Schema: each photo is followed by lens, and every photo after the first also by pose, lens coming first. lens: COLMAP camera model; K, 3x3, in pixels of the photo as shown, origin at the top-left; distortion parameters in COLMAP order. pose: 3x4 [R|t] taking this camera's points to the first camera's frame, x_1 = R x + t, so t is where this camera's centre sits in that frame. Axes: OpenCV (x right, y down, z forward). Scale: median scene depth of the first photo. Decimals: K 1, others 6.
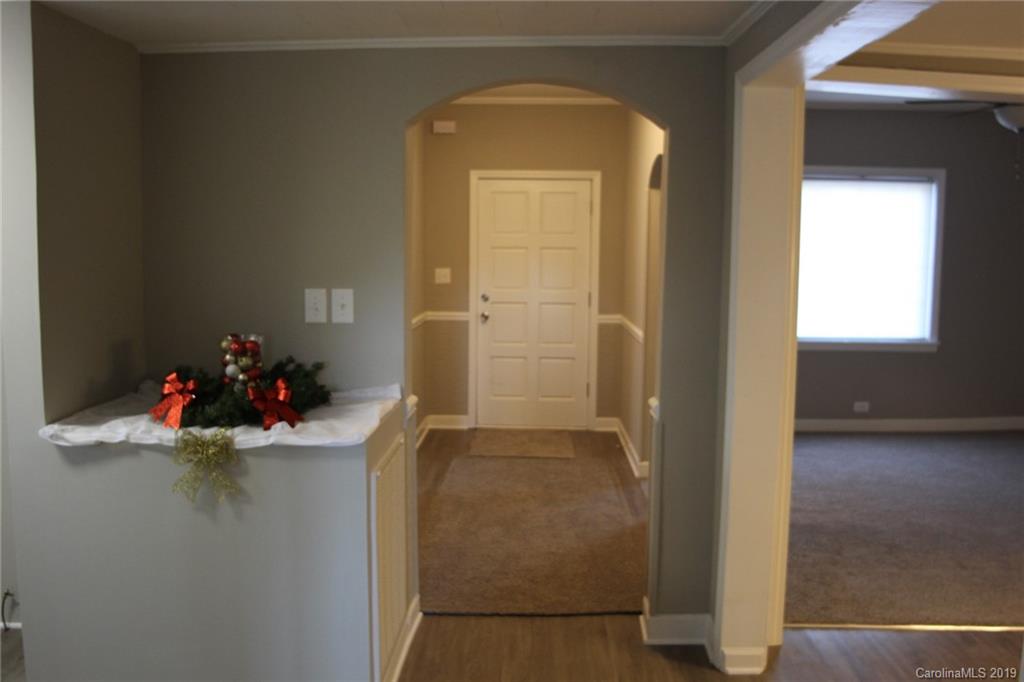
lens RADIAL K [[915.2, 0, 512.0], [0, 915.2, 341.0], [0, 0, 1]] dist [-0.132621, 0.088849]
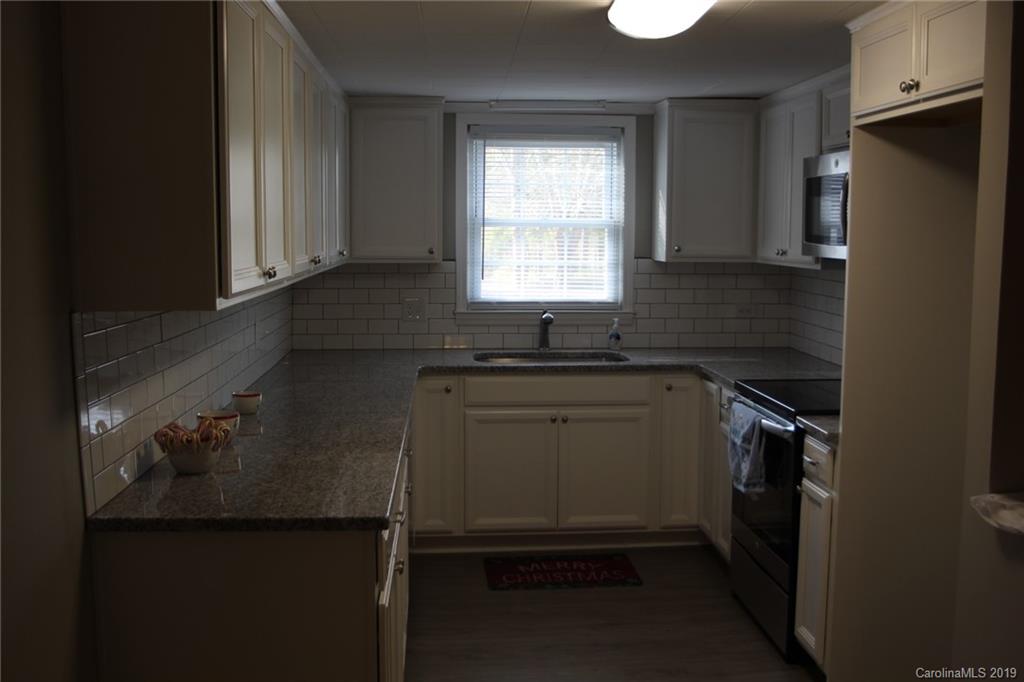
lens RADIAL K [[1071.1, 0, 512.0], [0, 1071.1, 341.0], [0, 0, 1]] dist [-0.111231, 0.053483]
pose [[0.113915, 0.094470, -0.988989, 0.279116], [-0.111012, 0.990445, 0.081823, -0.057273], [0.987269, 0.100469, 0.123313, 0.474915]]
